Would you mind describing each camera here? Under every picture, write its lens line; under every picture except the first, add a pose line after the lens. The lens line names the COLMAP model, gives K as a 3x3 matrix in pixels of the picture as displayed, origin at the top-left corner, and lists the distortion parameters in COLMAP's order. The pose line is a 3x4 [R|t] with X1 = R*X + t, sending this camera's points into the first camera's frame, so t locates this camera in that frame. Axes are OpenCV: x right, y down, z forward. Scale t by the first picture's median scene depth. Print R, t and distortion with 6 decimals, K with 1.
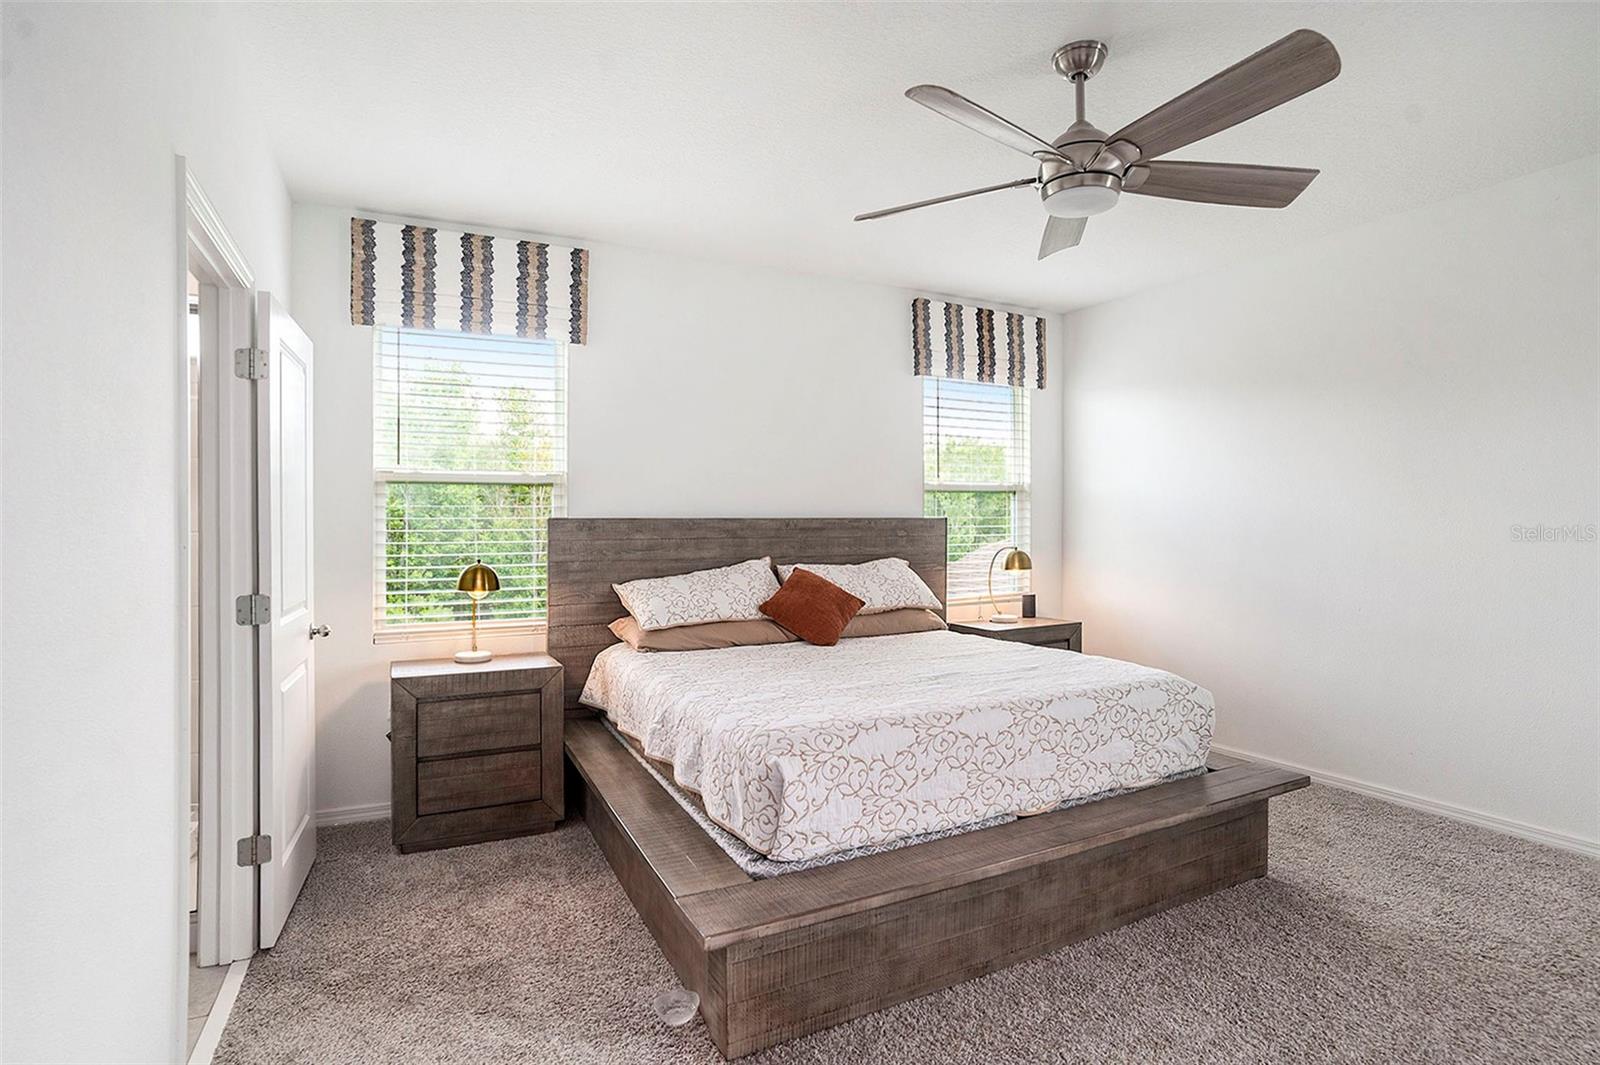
lens RADIAL K [[821.3, 0, 800.0], [0, 821.3, 532.5], [0, 0, 1]] dist [-0.052602, 0.000308]
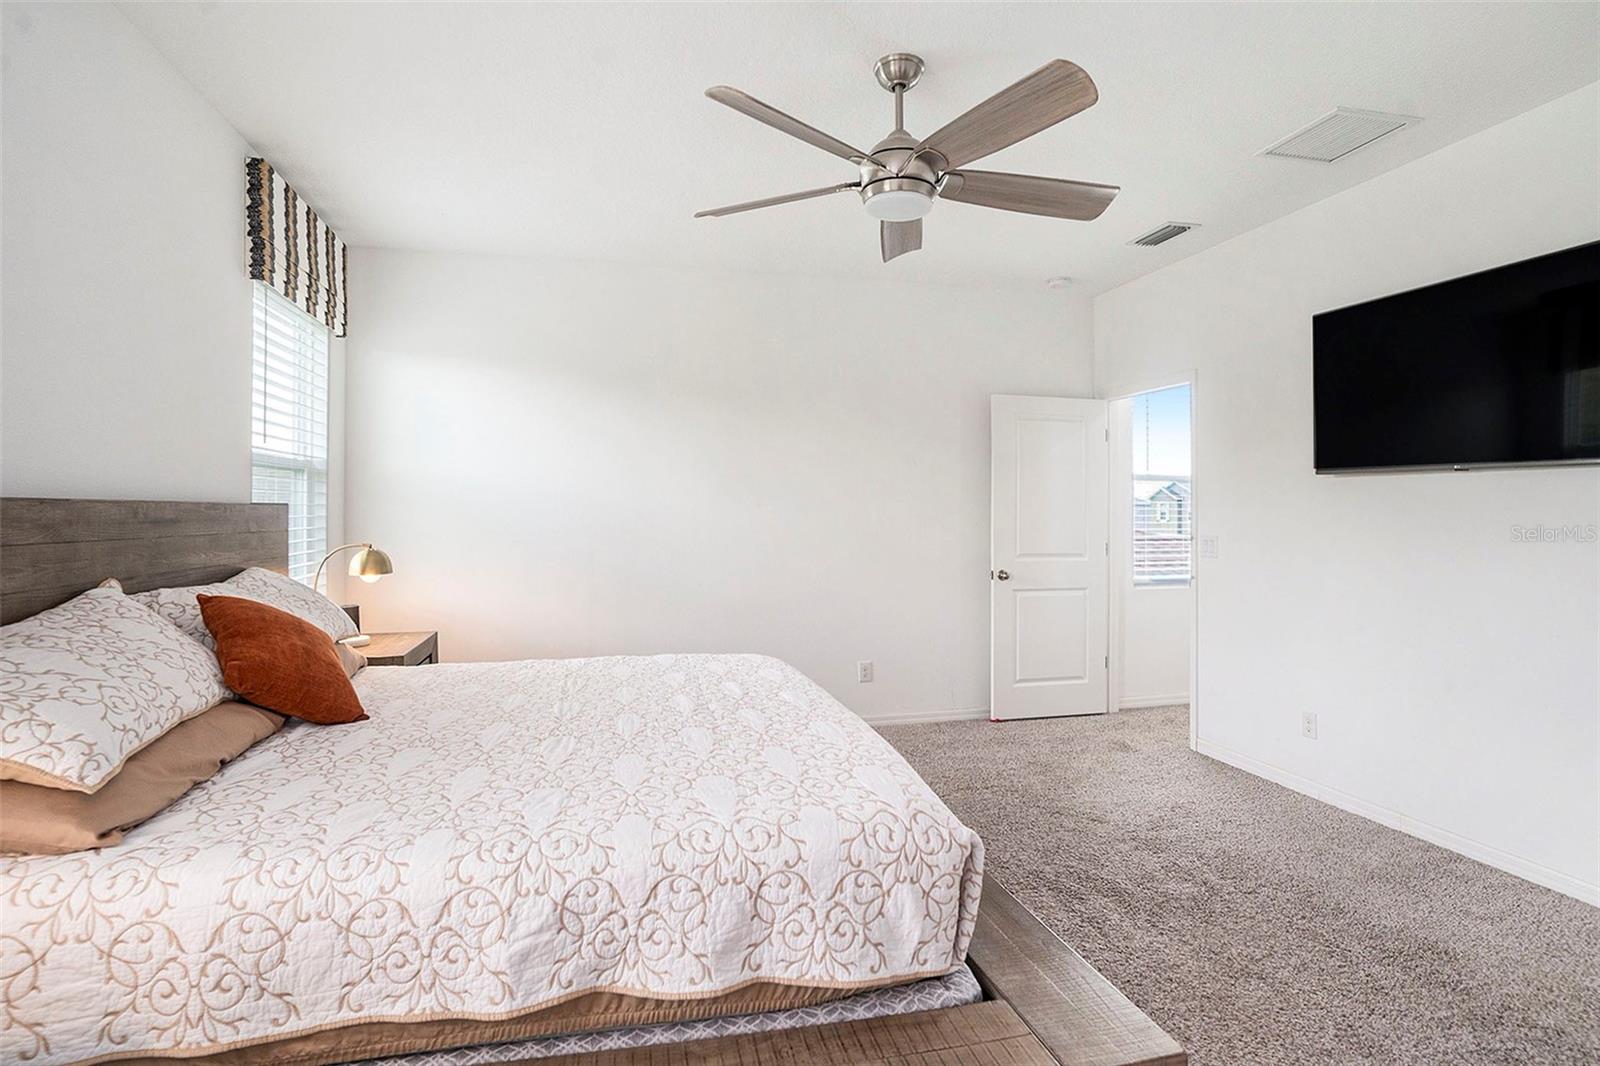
lens RADIAL K [[801.9, 0, 773.3], [0, 801.9, 514.3], [0, 0, 1]] dist [-0.006442, 0.000540]
pose [[0.245870, 0.000285, 0.969303, -0.390155], [0.009280, 0.999953, -0.002648, -0.003966], [-0.969258, 0.009646, 0.245856, 0.496393]]
